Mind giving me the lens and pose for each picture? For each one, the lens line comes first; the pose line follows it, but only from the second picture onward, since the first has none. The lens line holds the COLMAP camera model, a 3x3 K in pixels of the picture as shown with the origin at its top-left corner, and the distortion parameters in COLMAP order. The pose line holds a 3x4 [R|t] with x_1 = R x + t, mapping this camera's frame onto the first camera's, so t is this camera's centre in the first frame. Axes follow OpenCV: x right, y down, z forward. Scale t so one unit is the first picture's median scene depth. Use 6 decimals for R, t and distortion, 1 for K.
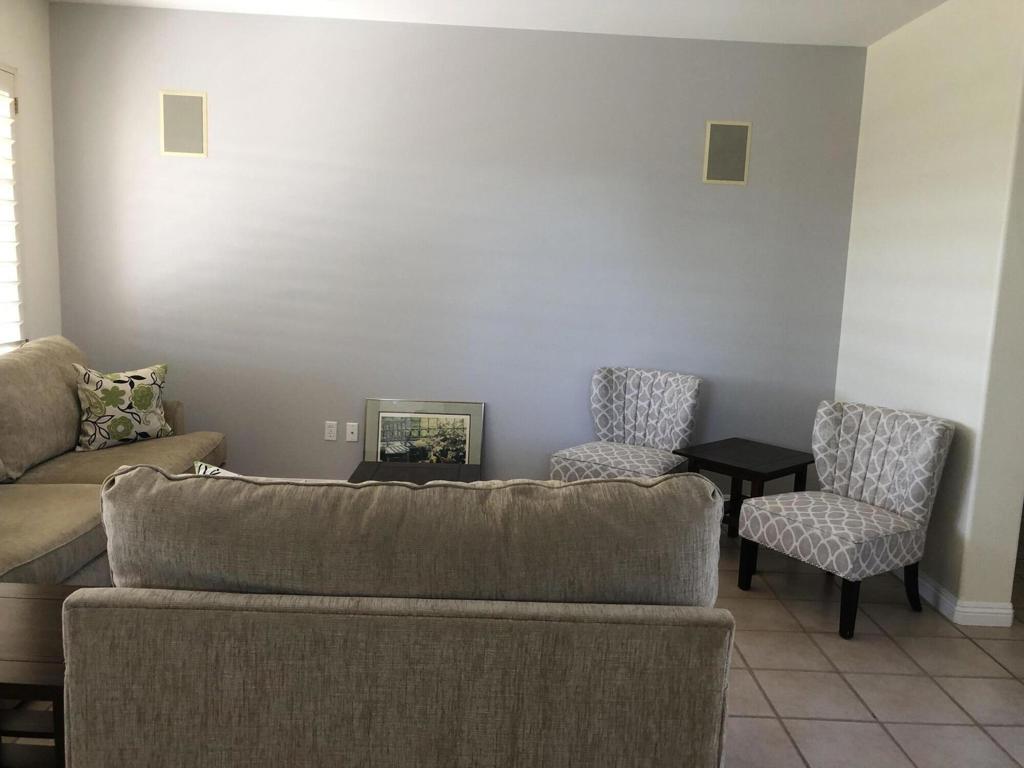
lens RADIAL K [[842.7, 0, 512.7], [0, 842.7, 386.1], [0, 0, 1]] dist [0.042111, -0.000972]
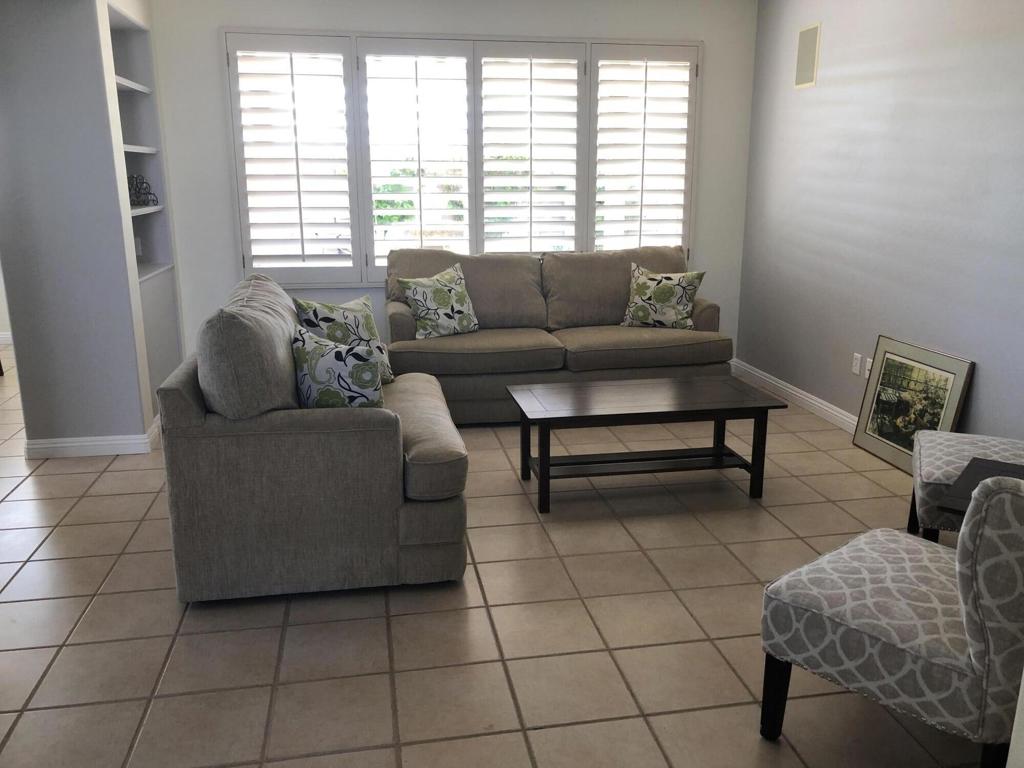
lens RADIAL K [[842.7, 0, 512.4], [0, 842.7, 382.0], [0, 0, 1]] dist [0.042111, -0.000972]
pose [[0.157510, 0.197367, -0.967593, 0.649938], [-0.139116, 0.974488, 0.176127, -0.040843], [0.977669, 0.106866, 0.180948, 0.457918]]
